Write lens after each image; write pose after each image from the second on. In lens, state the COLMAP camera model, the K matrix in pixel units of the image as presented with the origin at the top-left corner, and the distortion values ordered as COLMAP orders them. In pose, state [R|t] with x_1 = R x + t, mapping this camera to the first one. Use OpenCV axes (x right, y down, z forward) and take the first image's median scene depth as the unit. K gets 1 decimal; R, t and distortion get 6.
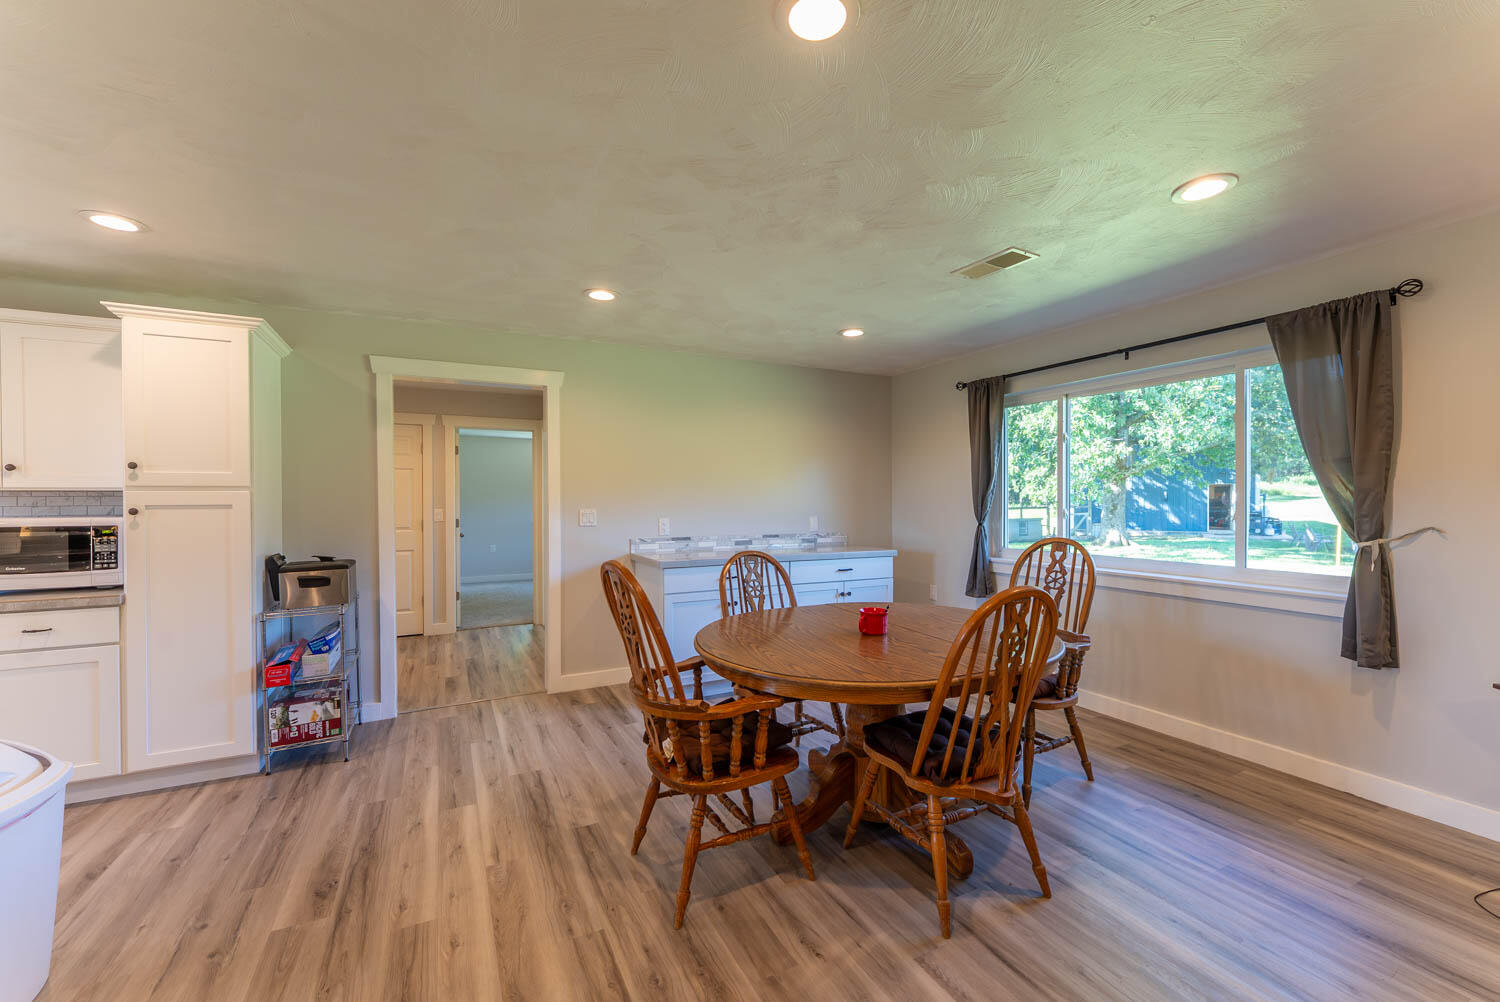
lens RADIAL K [[598.8, 0, 746.3], [0, 598.8, 502.9], [0, 0, 1]] dist [-0.001562, -0.000597]
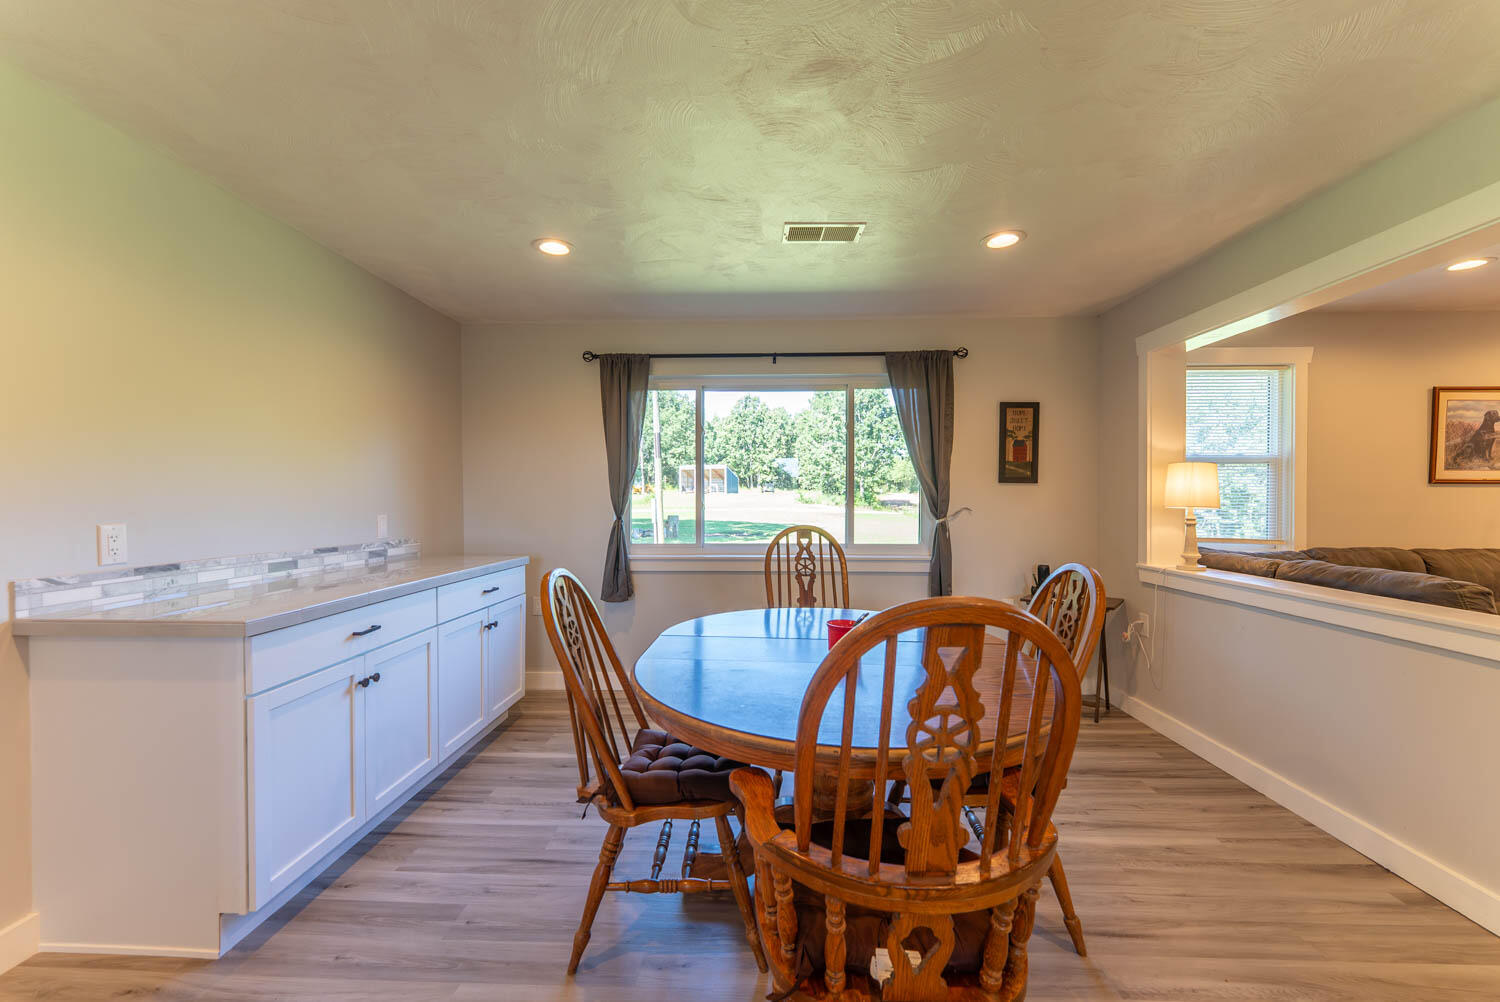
lens RADIAL K [[598.8, 0, 746.3], [0, 598.8, 502.9], [0, 0, 1]] dist [-0.001562, -0.000597]
pose [[0.486803, -0.003674, 0.873504, -0.411205], [0.005146, 0.999986, 0.001338, 0.018350], [-0.873497, 0.003843, 0.486815, 0.587281]]
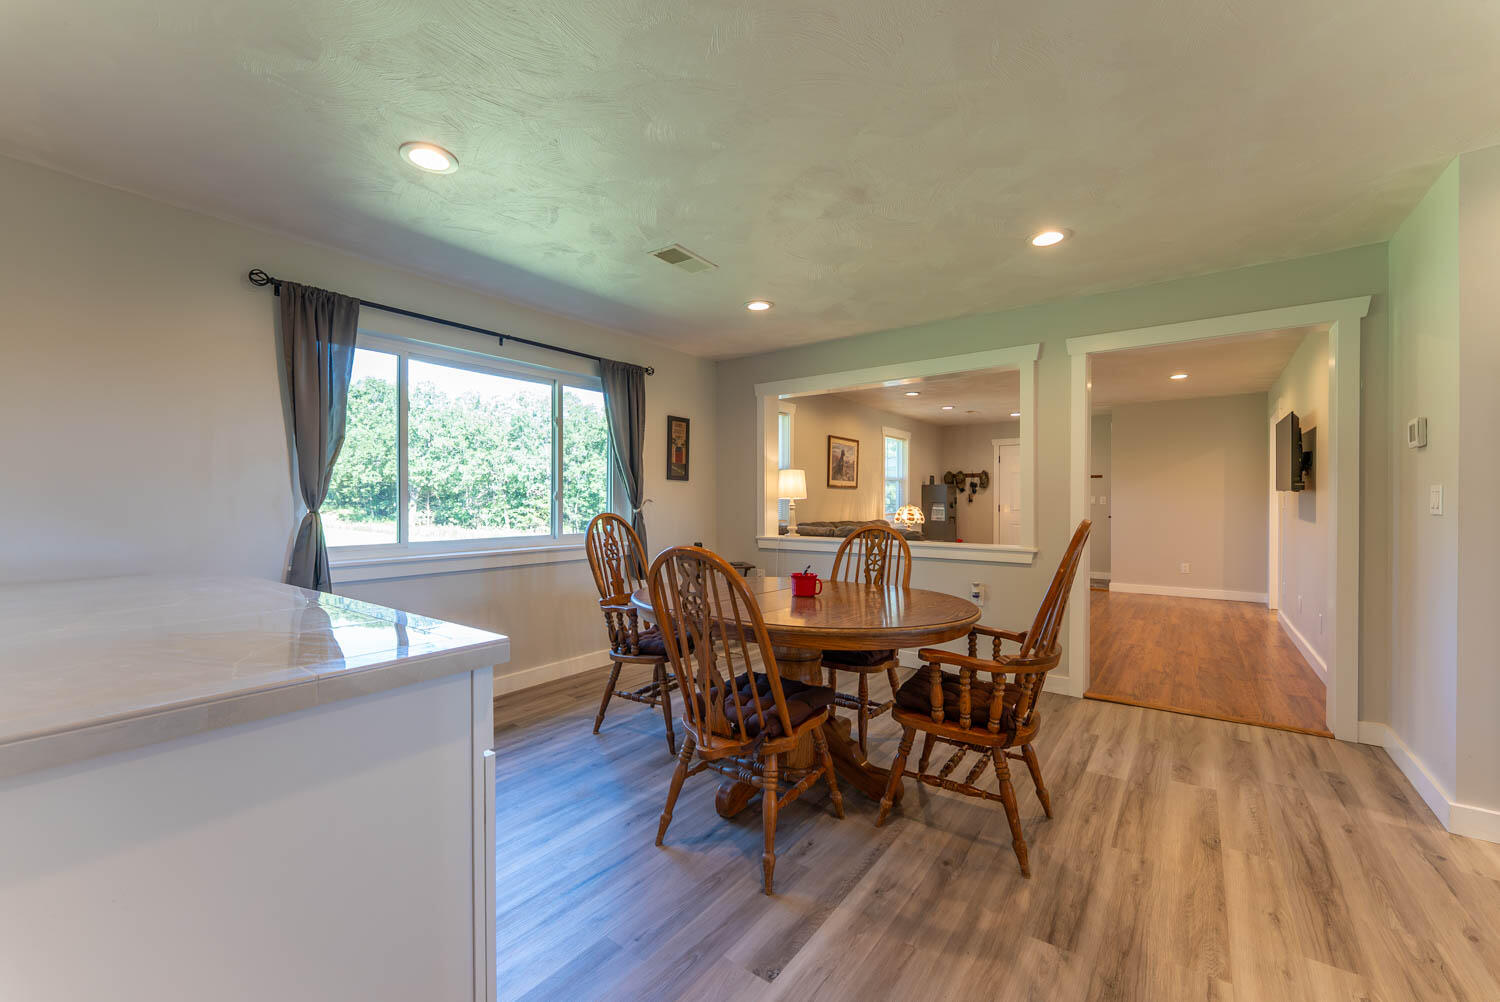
lens RADIAL K [[598.8, 0, 746.3], [0, 598.8, 502.9], [0, 0, 1]] dist [-0.001562, -0.000597]
pose [[-0.441138, 0.000589, 0.897439, -0.557284], [0.008403, 0.999959, 0.003474, 0.037987], [-0.897400, 0.009074, -0.441125, 1.244725]]
